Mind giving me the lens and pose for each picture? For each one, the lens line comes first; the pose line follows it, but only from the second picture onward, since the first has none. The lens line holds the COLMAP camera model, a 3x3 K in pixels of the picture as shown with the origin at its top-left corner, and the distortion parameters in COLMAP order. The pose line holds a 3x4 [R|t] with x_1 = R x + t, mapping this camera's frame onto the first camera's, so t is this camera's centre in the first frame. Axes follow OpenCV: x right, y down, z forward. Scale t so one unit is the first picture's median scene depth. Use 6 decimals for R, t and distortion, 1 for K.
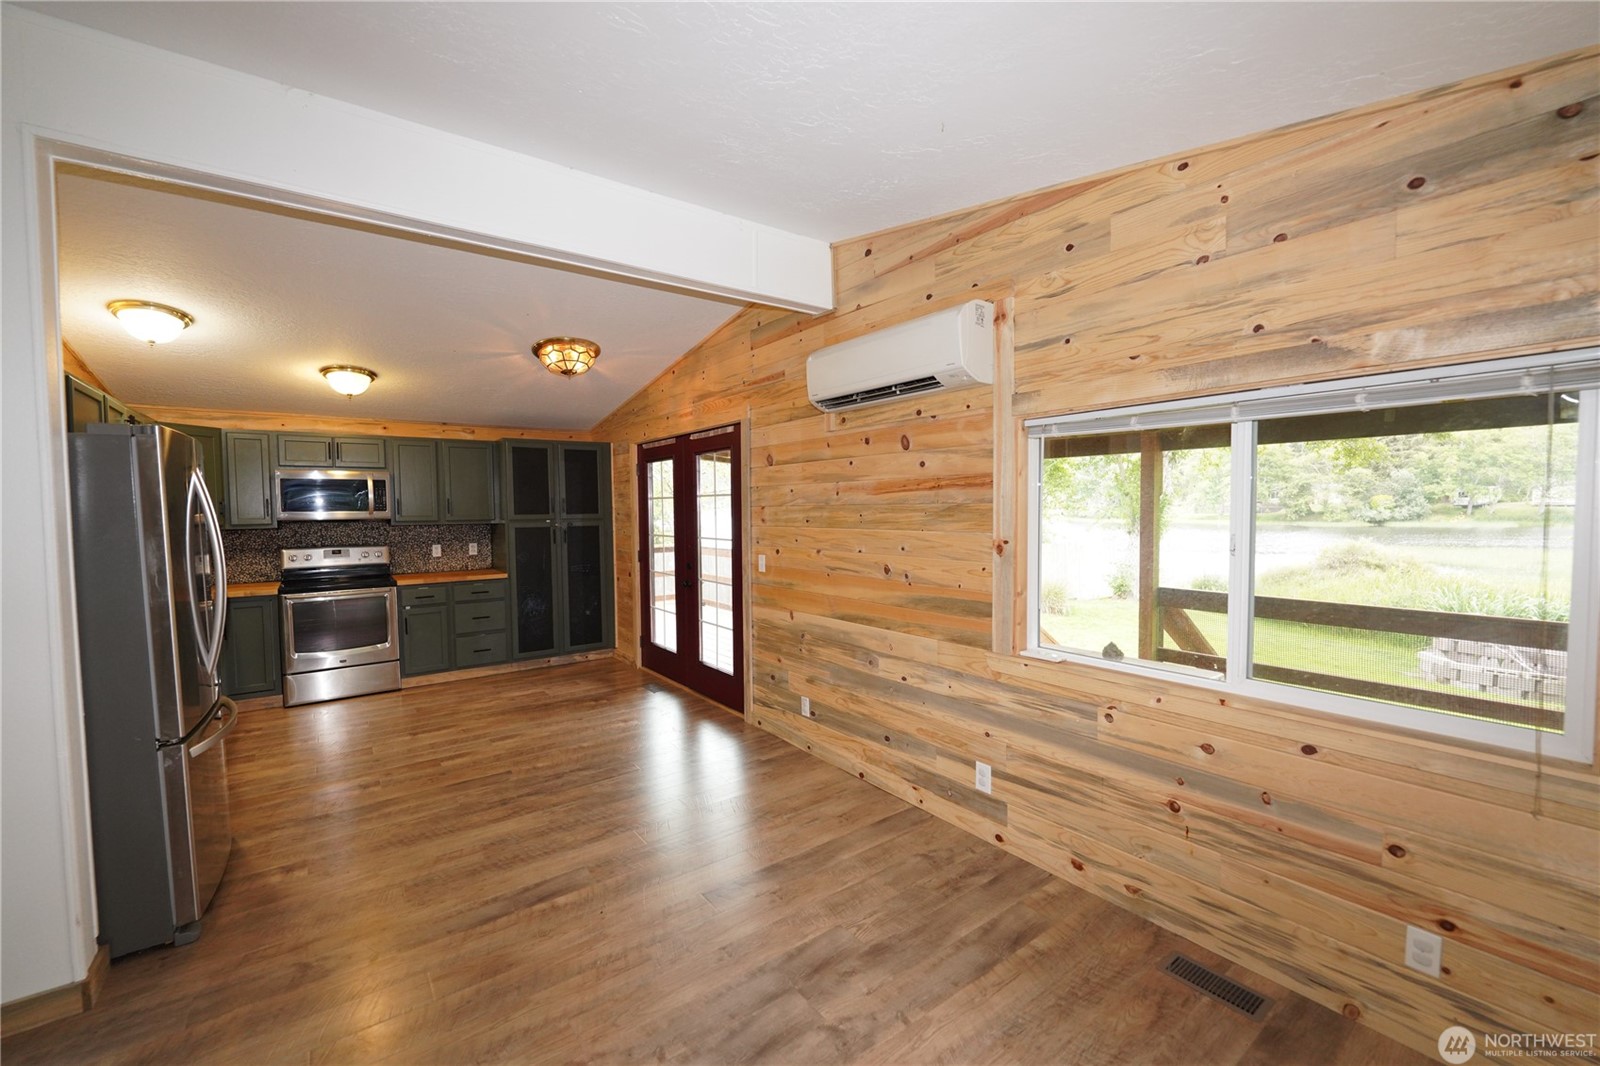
lens RADIAL K [[647.2, 0, 808.8], [0, 647.2, 534.8], [0, 0, 1]] dist [-0.007331, -0.003116]
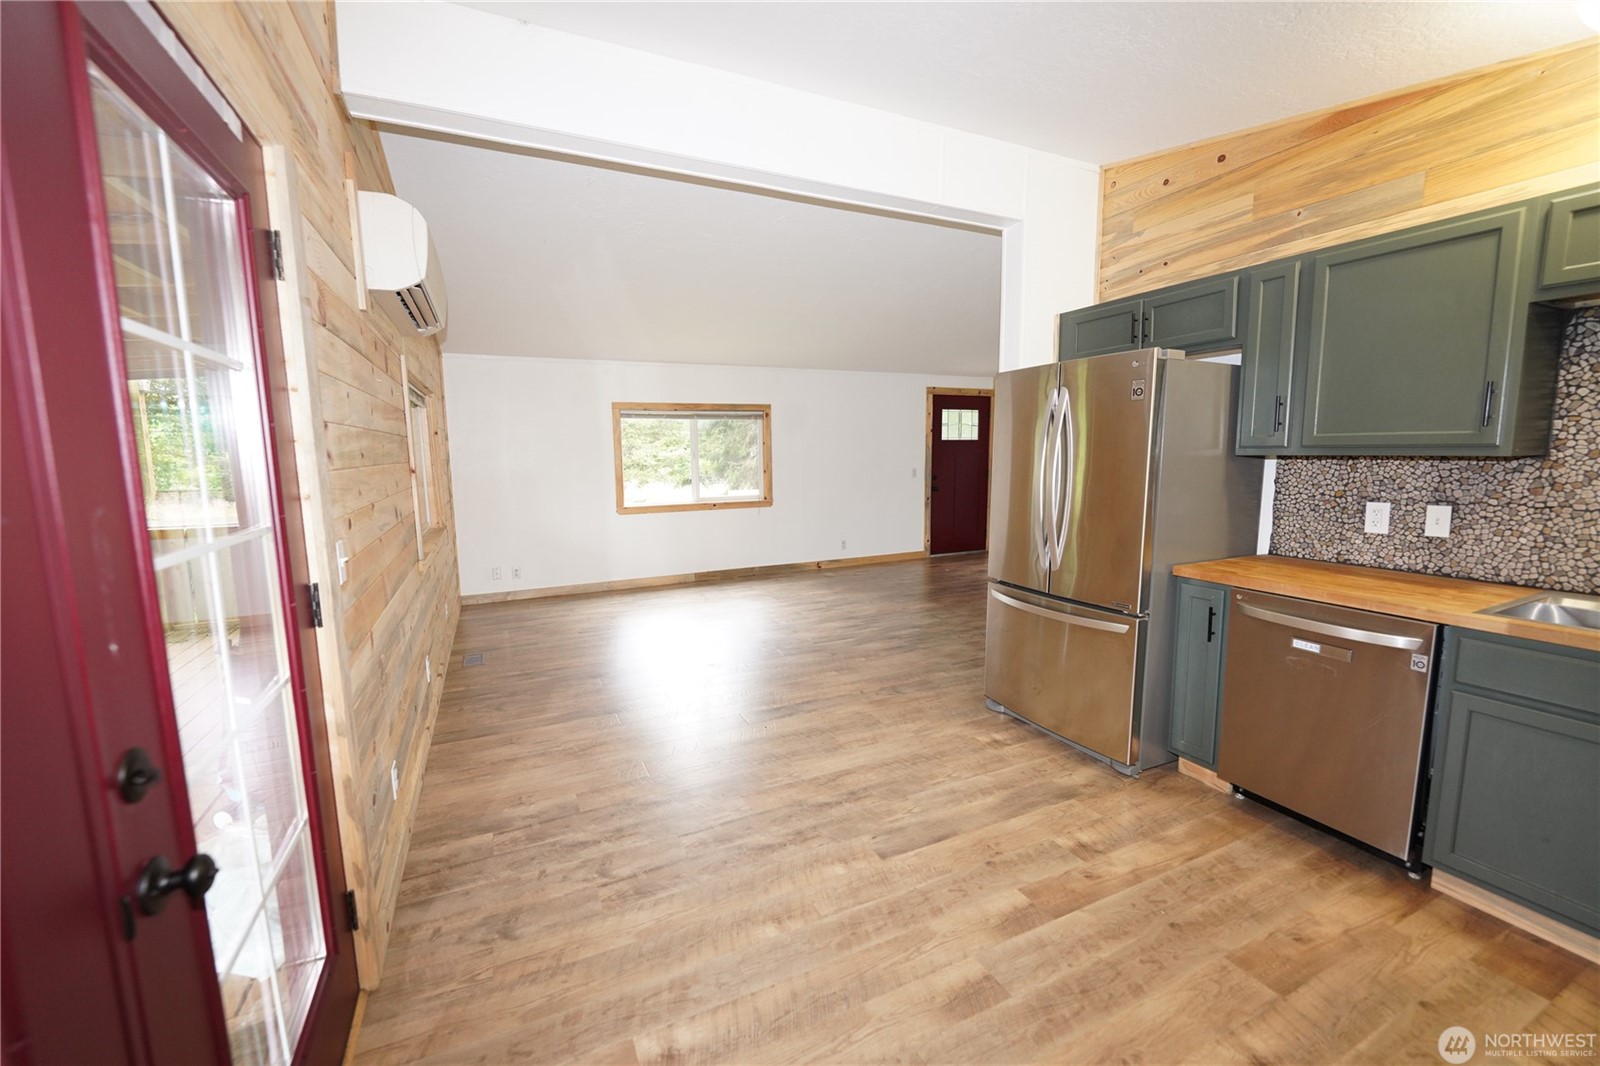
lens RADIAL K [[647.2, 0, 805.3], [0, 647.2, 535.6], [0, 0, 1]] dist [-0.007331, -0.003116]
pose [[-0.979055, -0.003993, 0.203555, -0.481124], [0.031251, 0.985011, 0.169636, -0.035165], [-0.201182, 0.172445, -0.964256, 1.446514]]
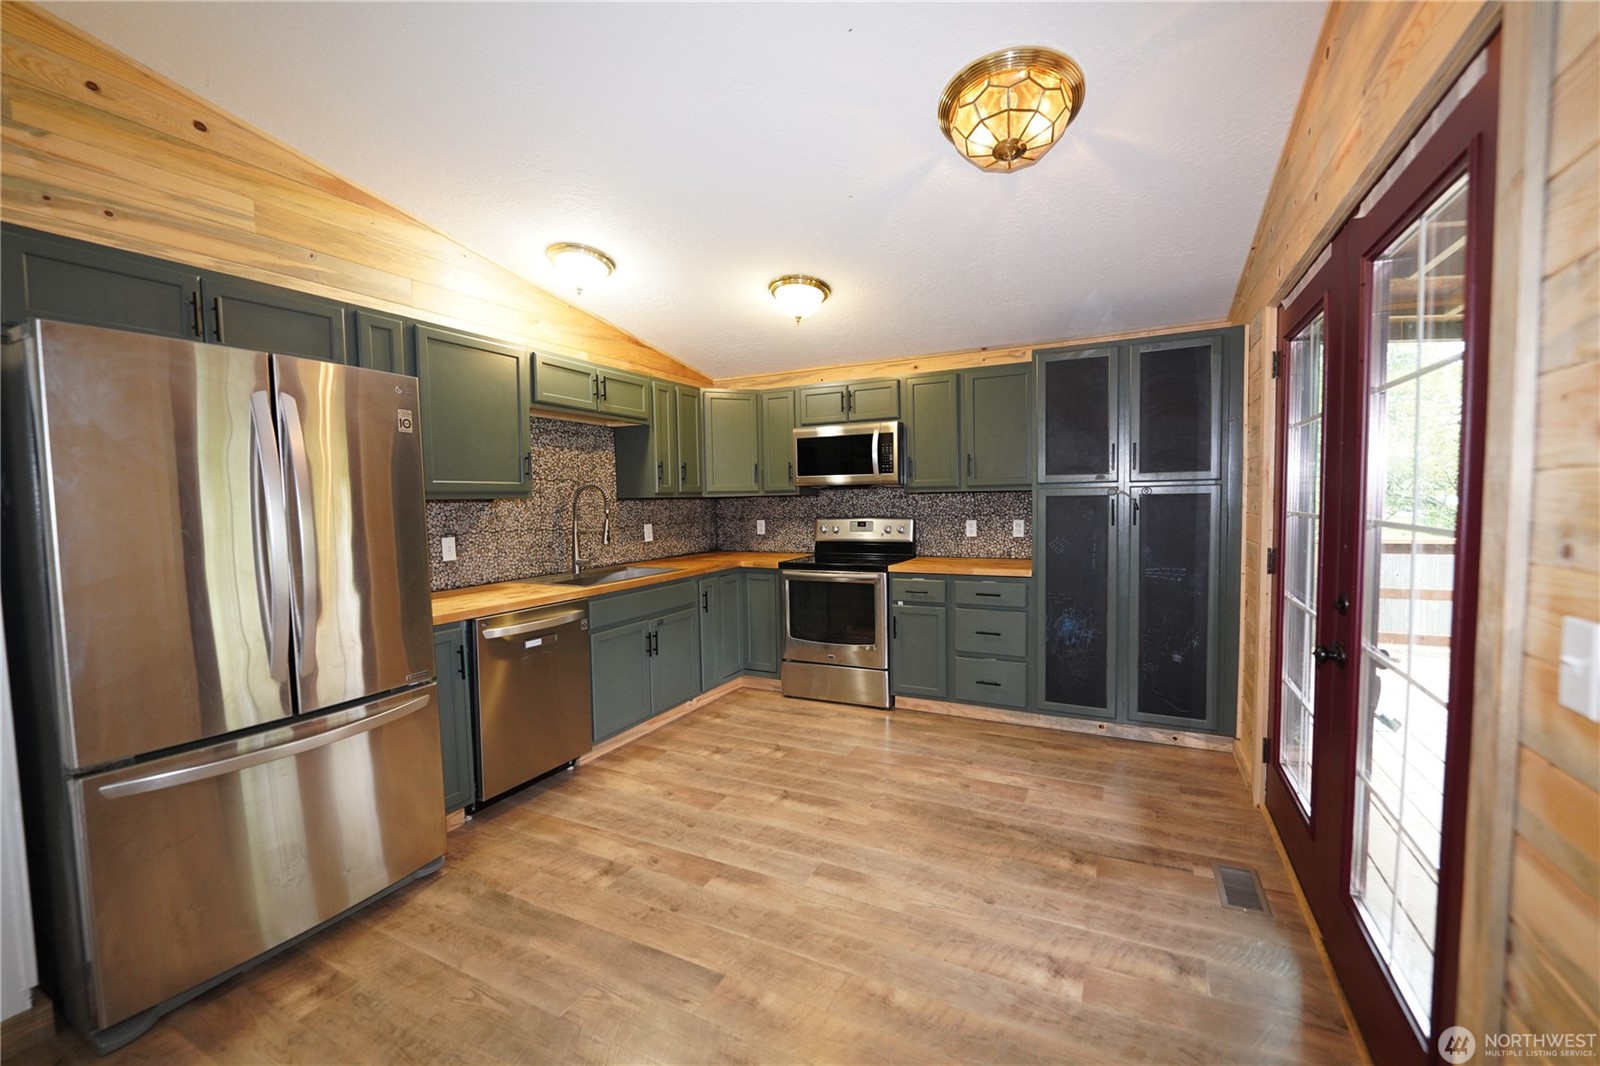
lens RADIAL K [[647.2, 0, 807.4], [0, 647.2, 535.2], [0, 0, 1]] dist [-0.007331, -0.003116]
pose [[0.444219, 0.054105, -0.894283, -0.012171], [-0.027174, 0.998529, 0.046914, 0.004565], [0.895506, 0.003461, 0.445036, 0.784071]]
